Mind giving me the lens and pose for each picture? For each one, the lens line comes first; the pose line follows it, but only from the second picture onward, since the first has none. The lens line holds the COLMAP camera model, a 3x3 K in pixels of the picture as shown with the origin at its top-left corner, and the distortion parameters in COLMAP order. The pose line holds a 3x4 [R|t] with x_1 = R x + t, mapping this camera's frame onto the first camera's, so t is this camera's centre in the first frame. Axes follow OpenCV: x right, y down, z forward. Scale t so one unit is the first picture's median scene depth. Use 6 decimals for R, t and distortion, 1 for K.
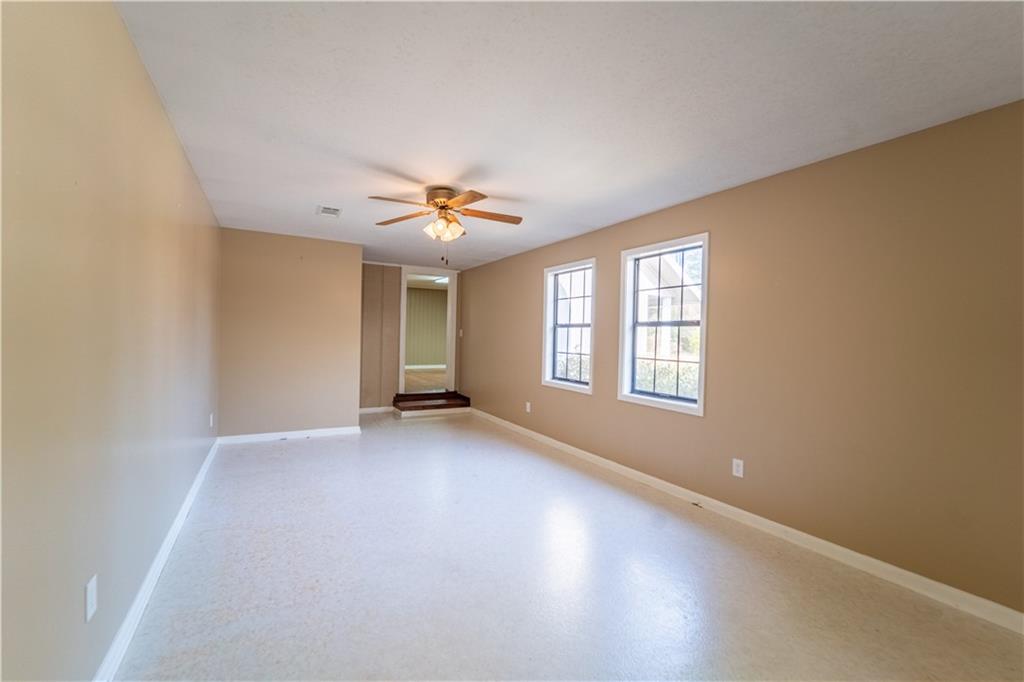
lens RADIAL K [[413.0, 0, 540.8], [0, 413.0, 336.9], [0, 0, 1]] dist [-0.022727, -0.000149]
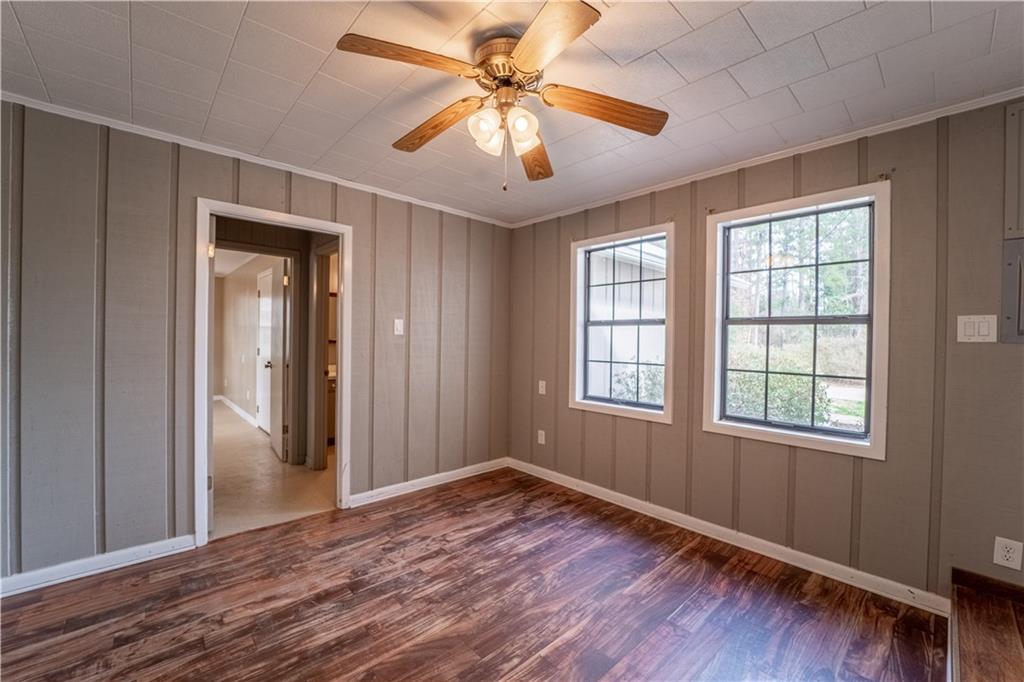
lens RADIAL K [[413.0, 0, 510.1], [0, 413.0, 342.4], [0, 0, 1]] dist [-0.022727, -0.000149]
pose [[0.986127, -0.005238, 0.165913, -0.212462], [0.002934, 0.999896, 0.014127, -0.004685], [-0.165969, -0.013444, 0.986039, 0.323294]]
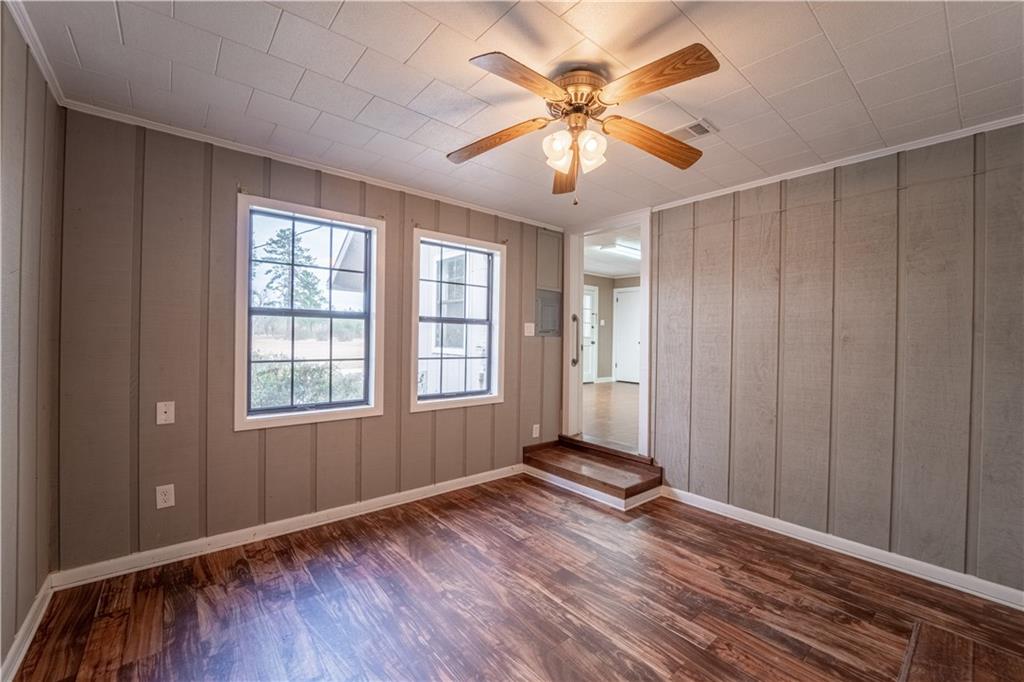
lens RADIAL K [[413.0, 0, 516.9], [0, 413.0, 336.0], [0, 0, 1]] dist [-0.022727, -0.000149]
pose [[-0.124309, -0.017700, 0.992086, -0.532719], [-0.018726, 0.999705, 0.015490, -0.009634], [-0.992067, -0.016653, -0.124604, 0.758014]]
